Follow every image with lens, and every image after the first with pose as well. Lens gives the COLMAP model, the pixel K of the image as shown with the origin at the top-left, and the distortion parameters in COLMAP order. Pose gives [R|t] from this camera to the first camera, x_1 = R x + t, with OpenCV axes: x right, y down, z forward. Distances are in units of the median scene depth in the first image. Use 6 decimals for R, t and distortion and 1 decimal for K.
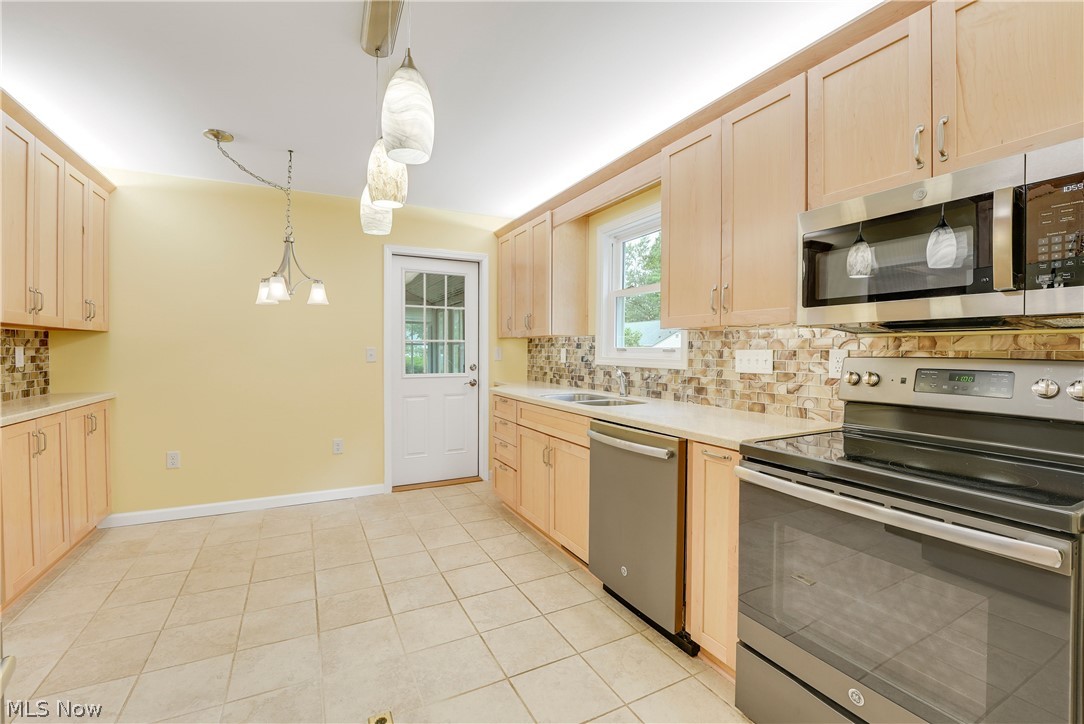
lens RADIAL K [[460.9, 0, 534.3], [0, 460.9, 359.0], [0, 0, 1]] dist [-0.021673, 0.000240]
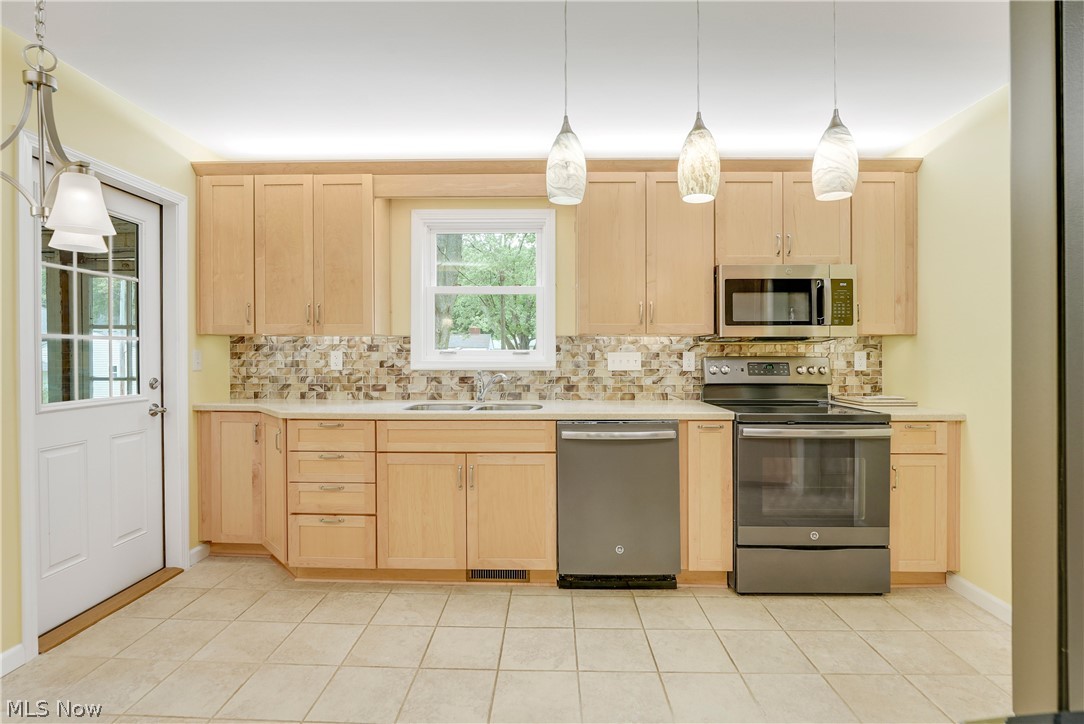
lens RADIAL K [[519.0, 0, 537.6], [0, 519.0, 356.3], [0, 0, 1]] dist [-0.016134, -0.000005]
pose [[0.476940, -0.007366, 0.878905, -0.723199], [0.019600, 0.999805, -0.002256, -0.008185], [-0.878717, 0.018302, 0.476992, 0.403877]]
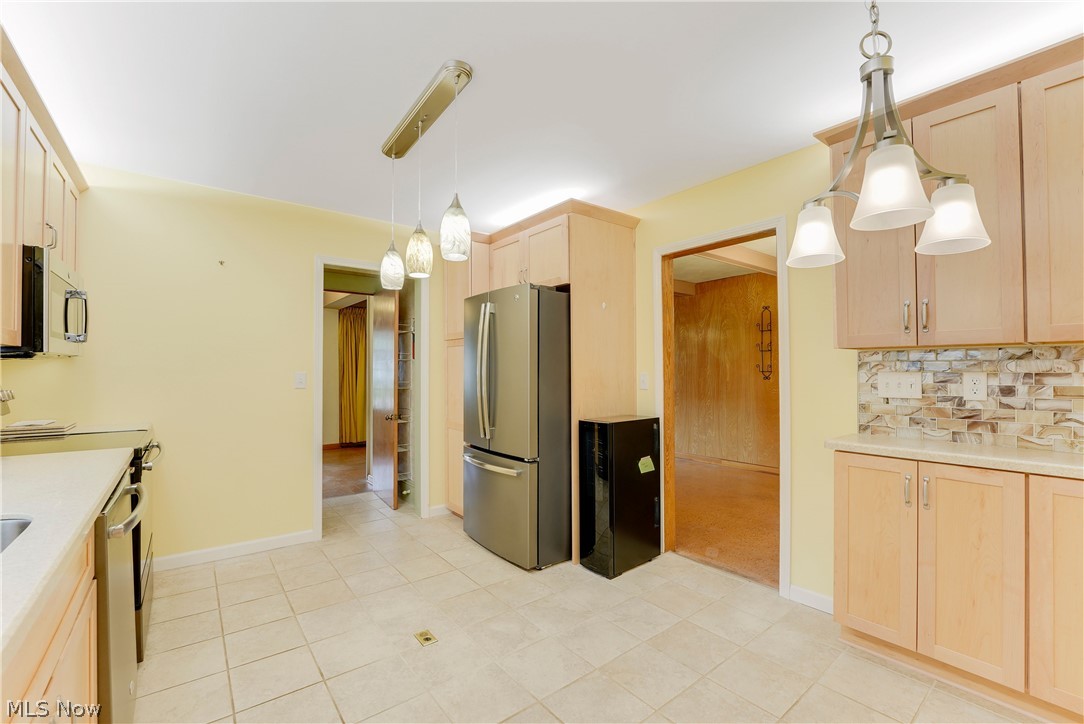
lens RADIAL K [[460.9, 0, 534.3], [0, 460.9, 359.0], [0, 0, 1]] dist [-0.021673, 0.000240]
pose [[-0.983245, -0.005141, -0.182217, -0.209521], [-0.005111, 0.999987, -0.000635, -0.036645], [0.182218, 0.000307, -0.983258, 1.285394]]
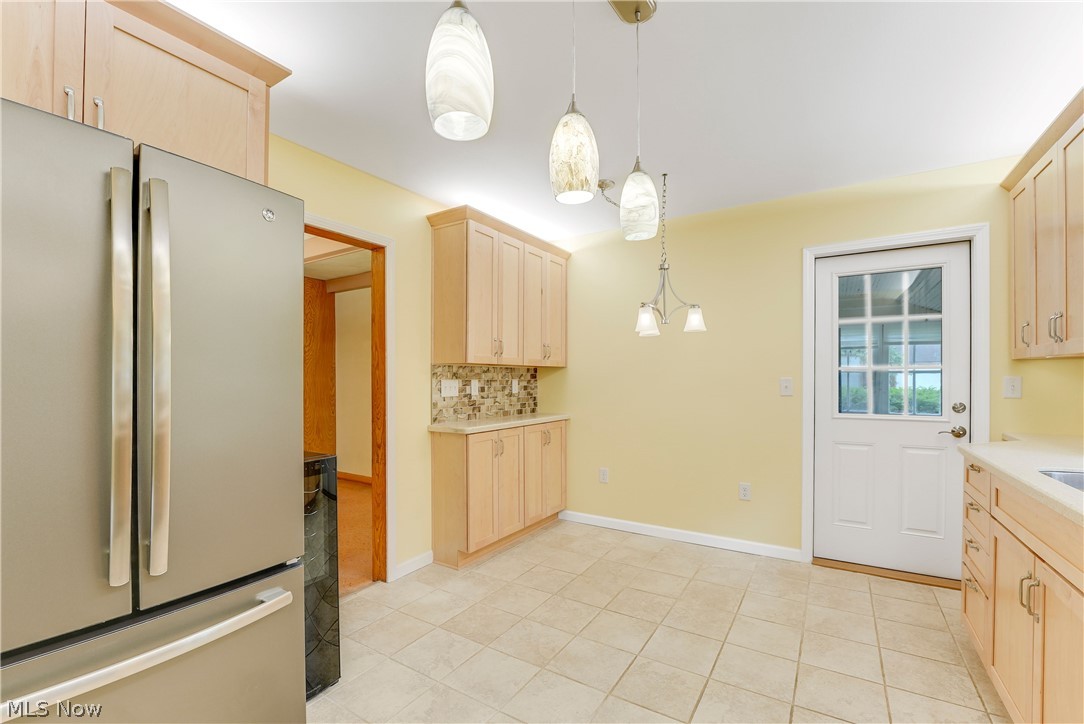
lens RADIAL K [[465.4, 0, 543.7], [0, 465.4, 380.6], [0, 0, 1]] dist [-0.022139, 0.000269]
pose [[0.514224, -0.002710, -0.857652, 0.172568], [-0.013046, 0.999855, -0.010981, -0.007268], [0.857557, 0.016836, 0.514114, 0.285407]]
